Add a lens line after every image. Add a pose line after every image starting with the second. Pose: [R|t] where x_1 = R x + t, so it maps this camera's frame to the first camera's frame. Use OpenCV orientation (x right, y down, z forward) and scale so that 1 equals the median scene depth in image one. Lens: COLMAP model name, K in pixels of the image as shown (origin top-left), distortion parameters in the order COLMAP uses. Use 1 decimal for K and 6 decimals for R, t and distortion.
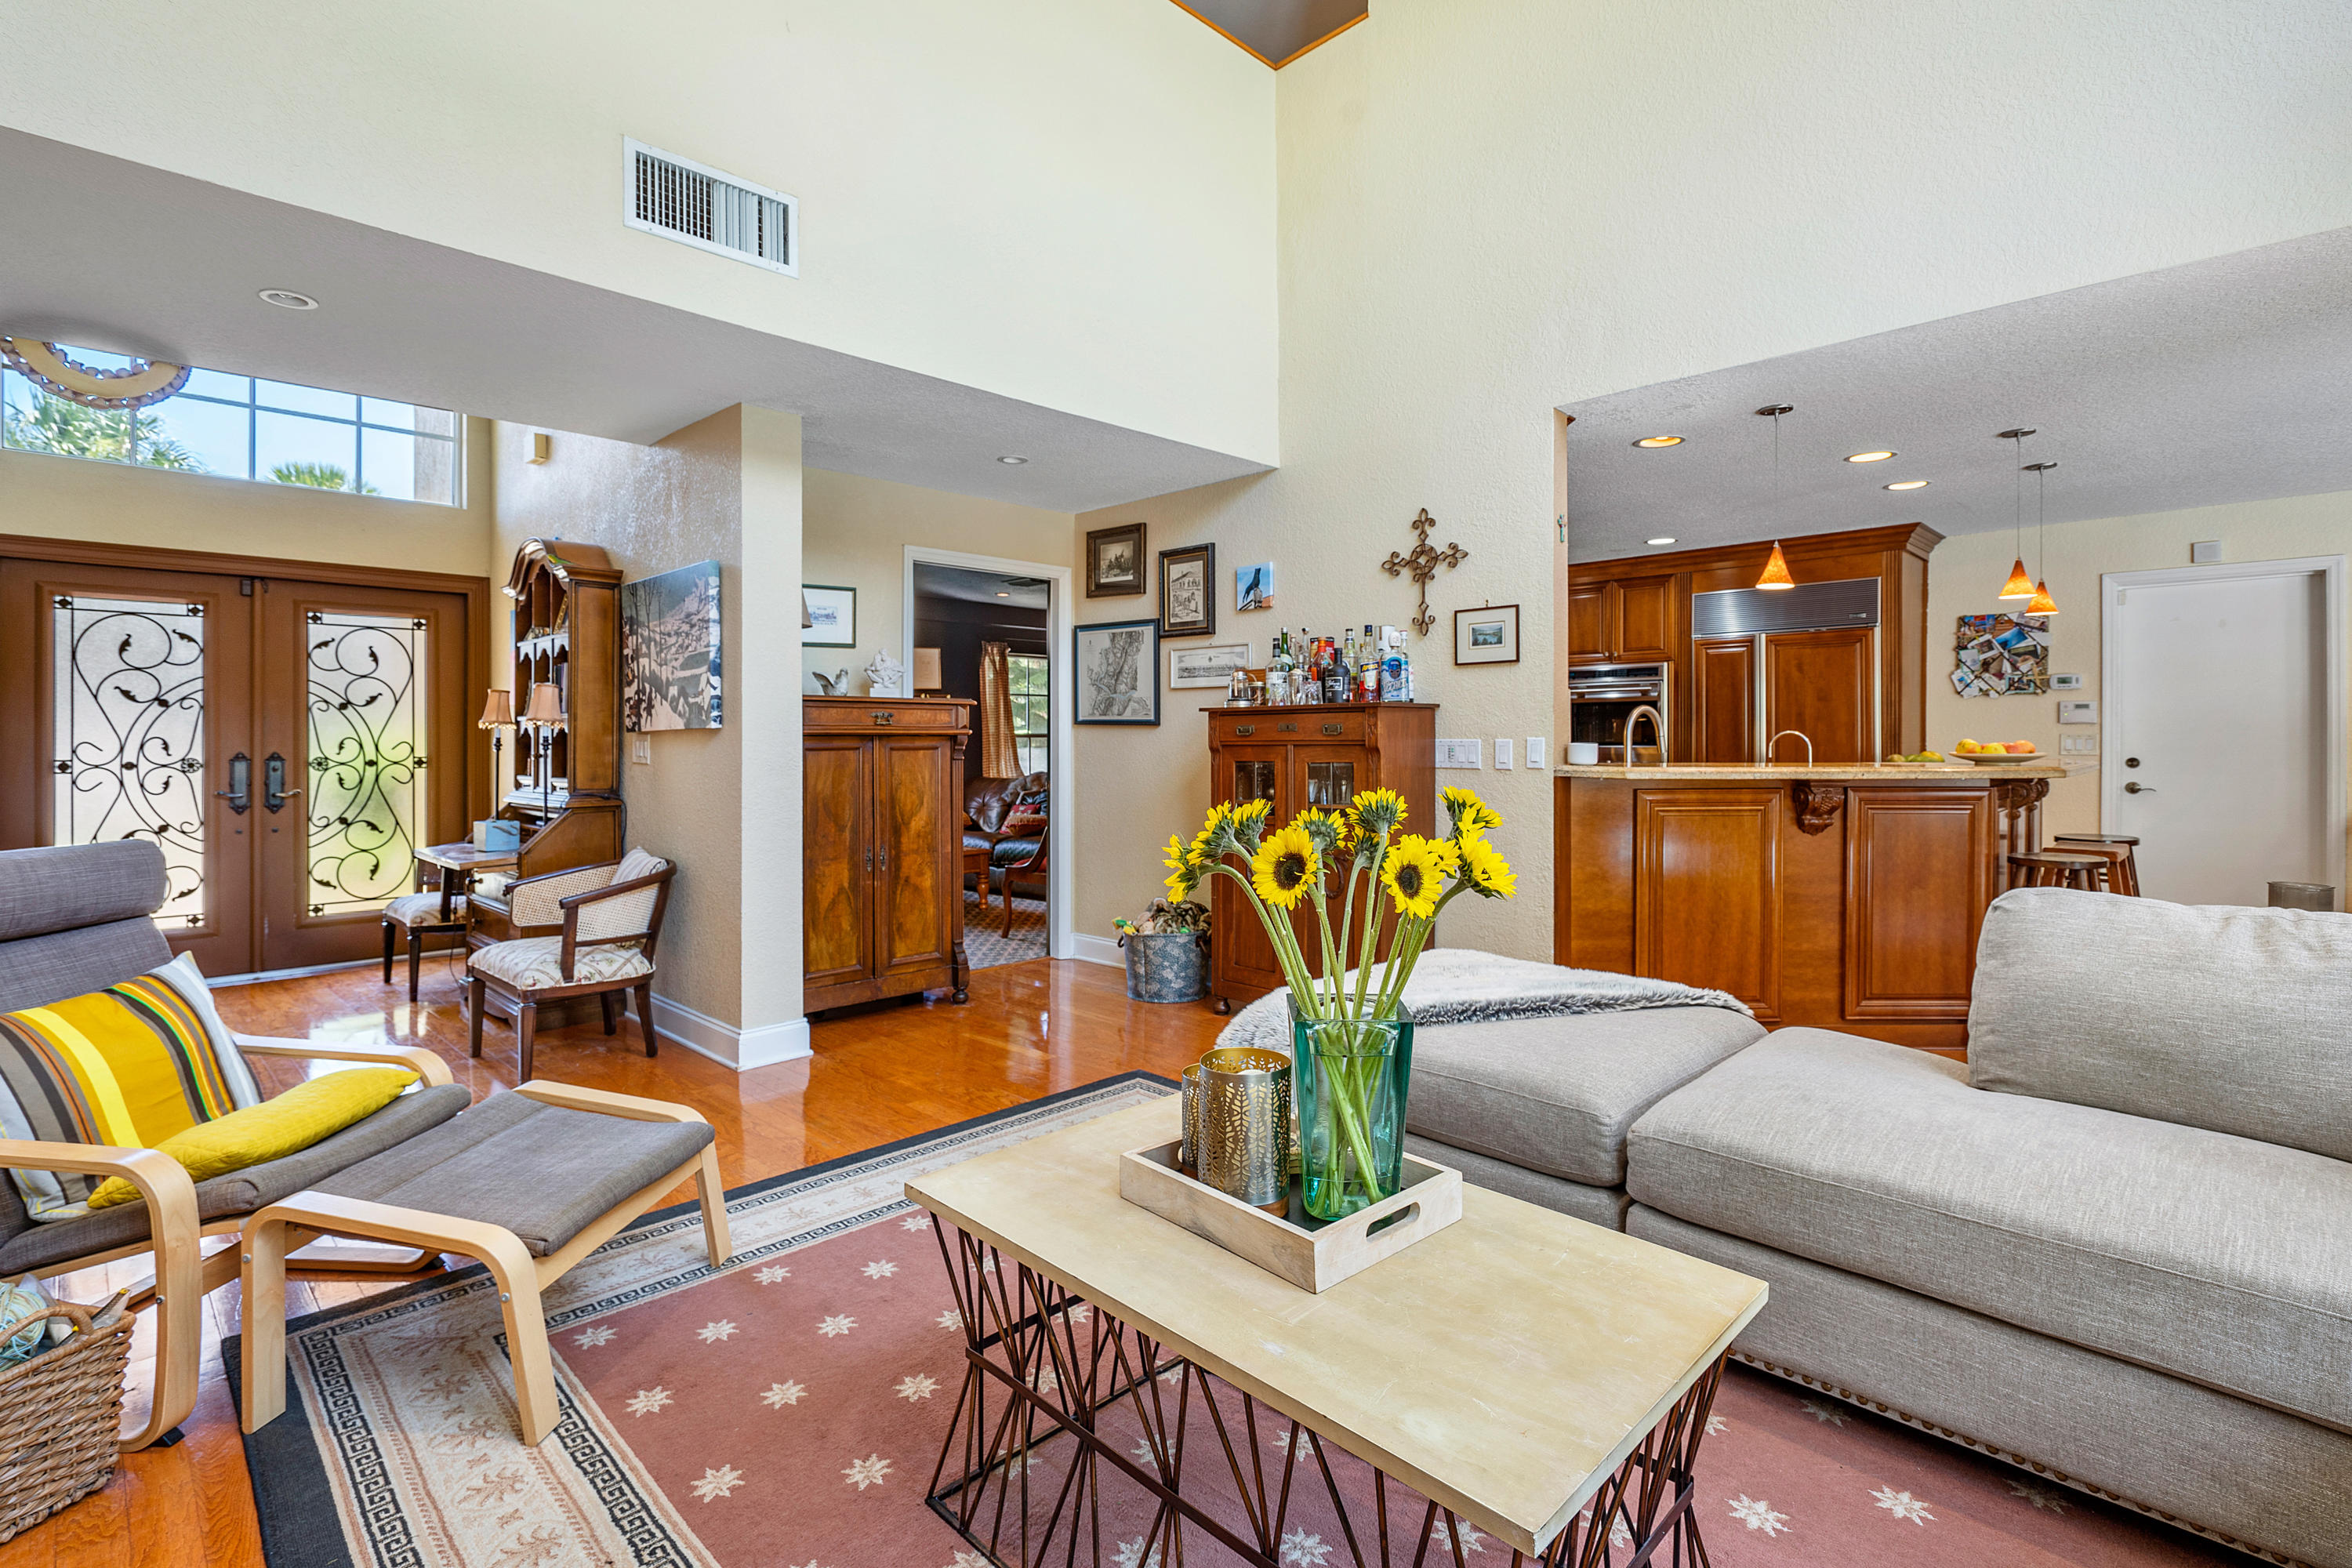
lens RADIAL K [[1091.8, 0, 1141.5], [0, 1091.8, 742.2], [0, 0, 1]] dist [-0.008536, -0.000001]
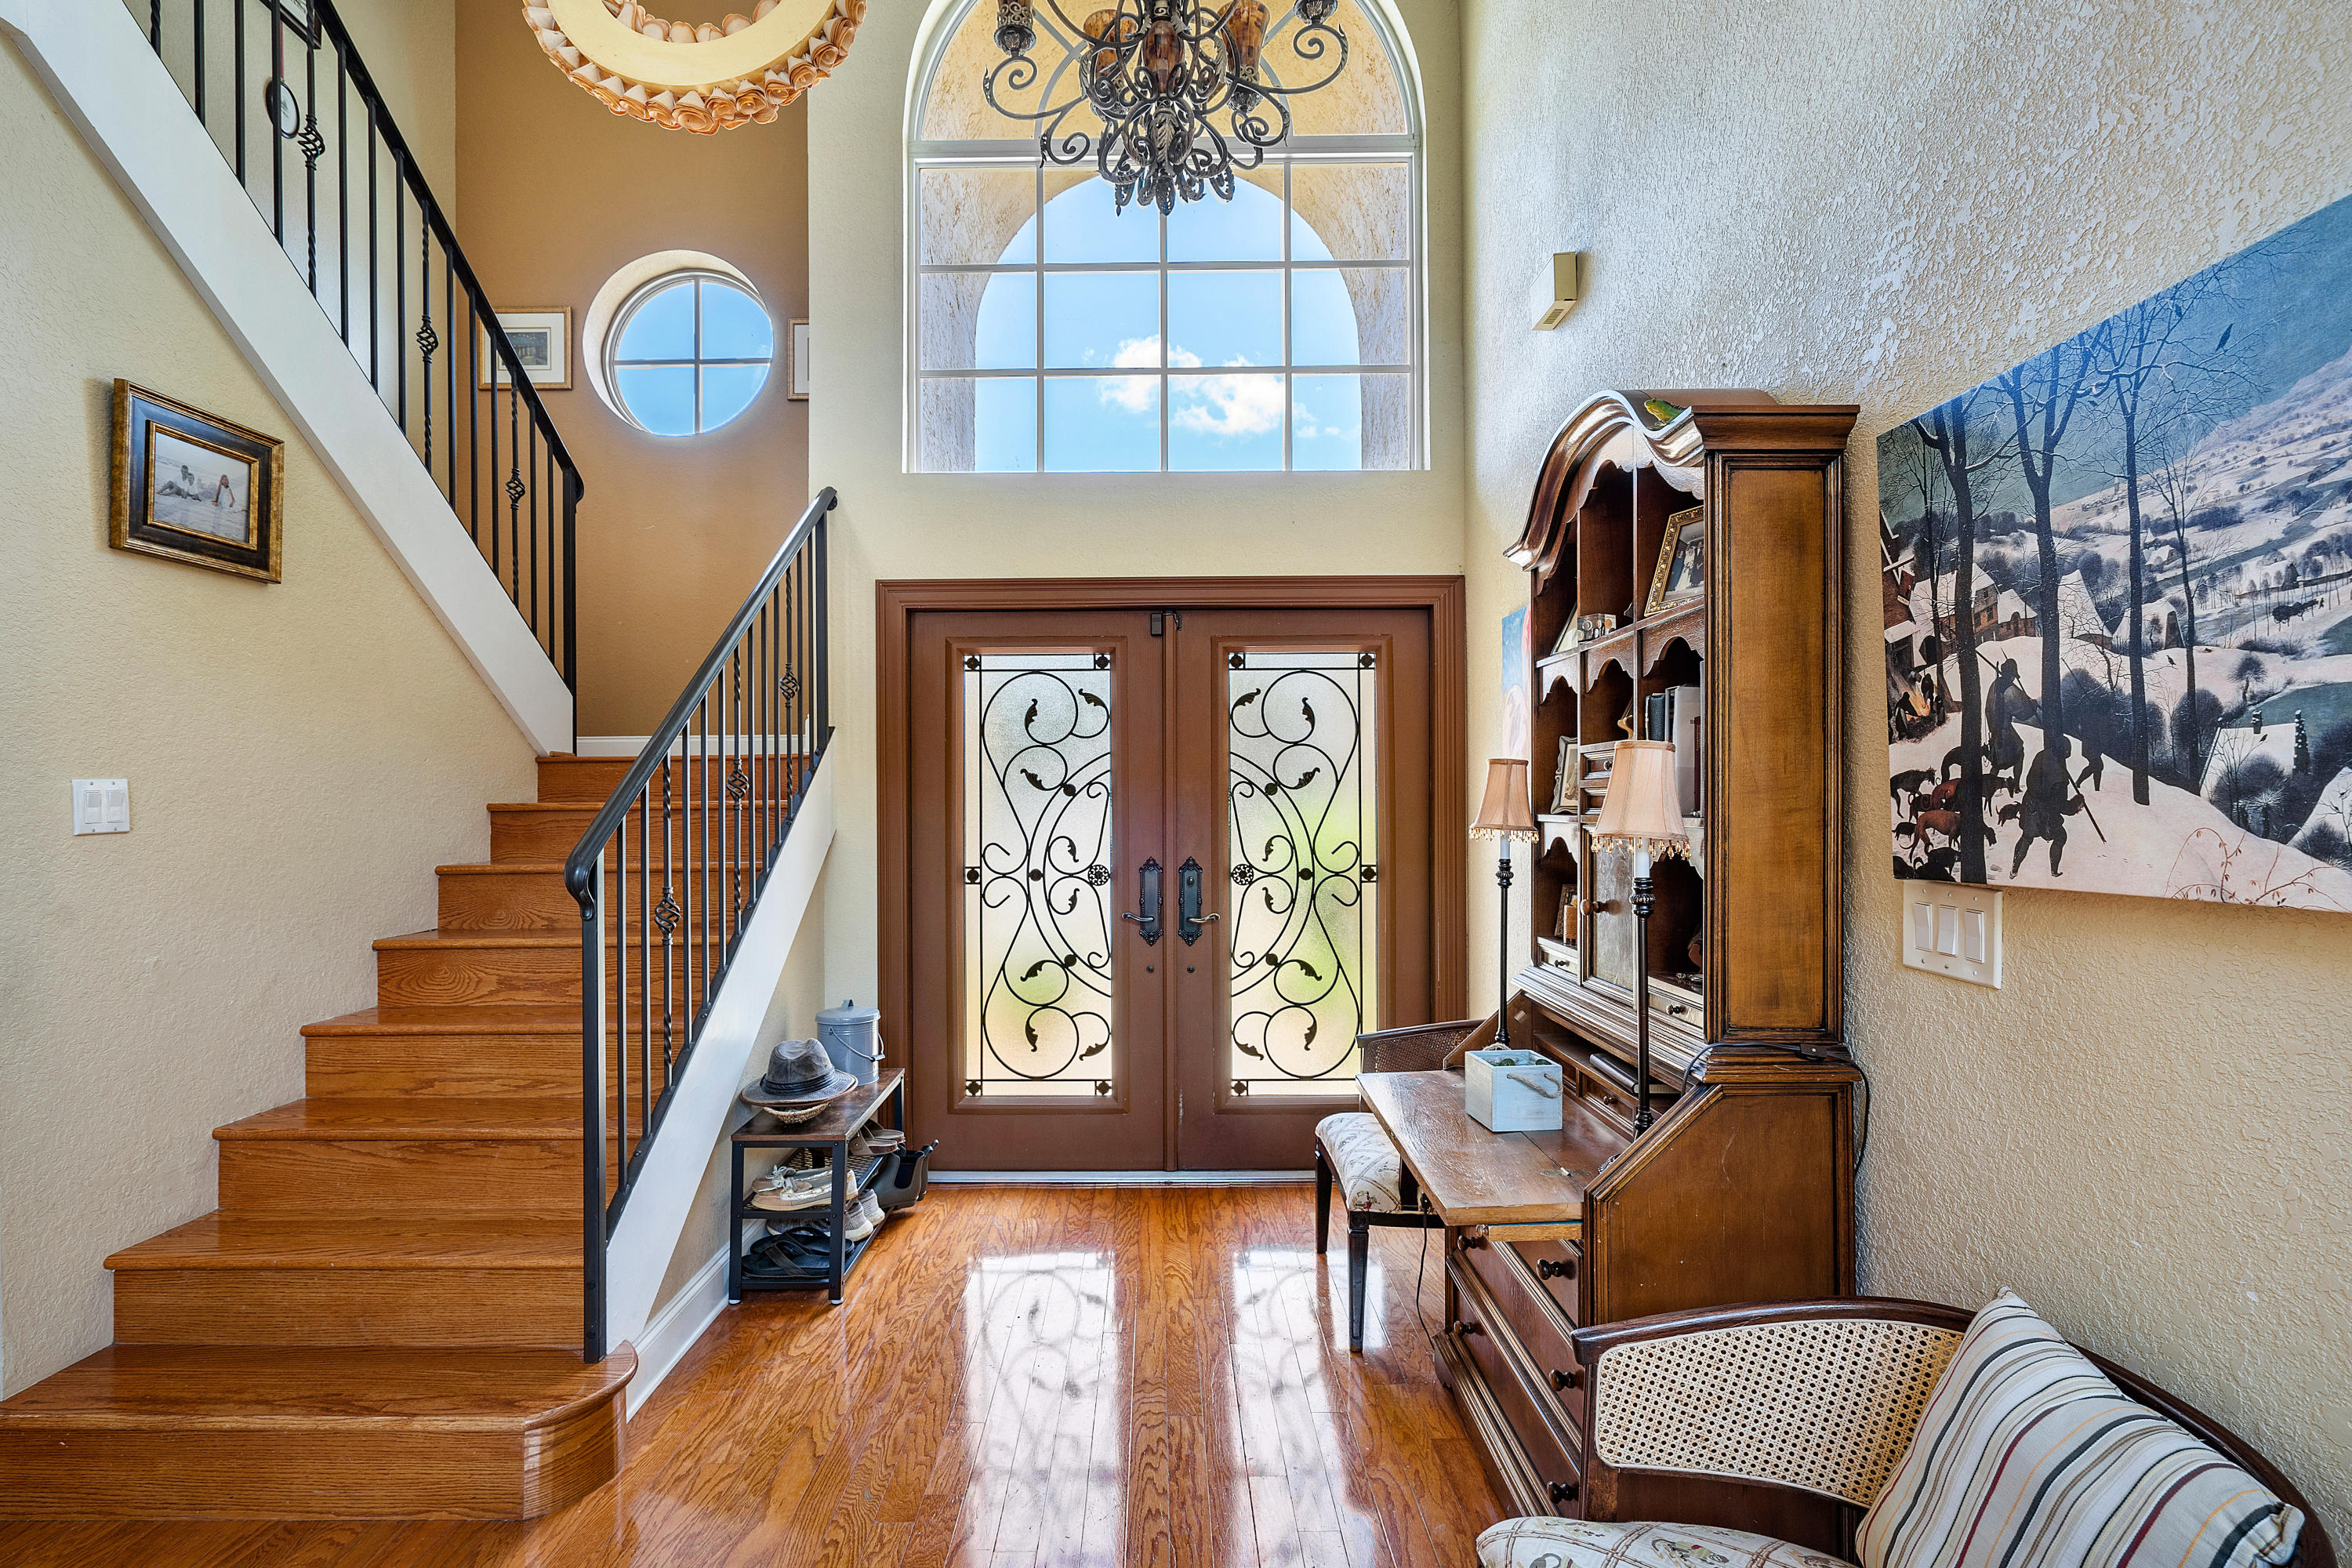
lens RADIAL K [[1091.8, 0, 1154.8], [0, 1091.8, 800.3], [0, 0, 1]] dist [-0.008536, -0.000001]
pose [[0.707572, -0.003720, -0.706631, -0.330903], [0.003139, 0.999993, -0.002122, -0.026911], [0.706634, -0.000717, 0.707579, 0.506334]]
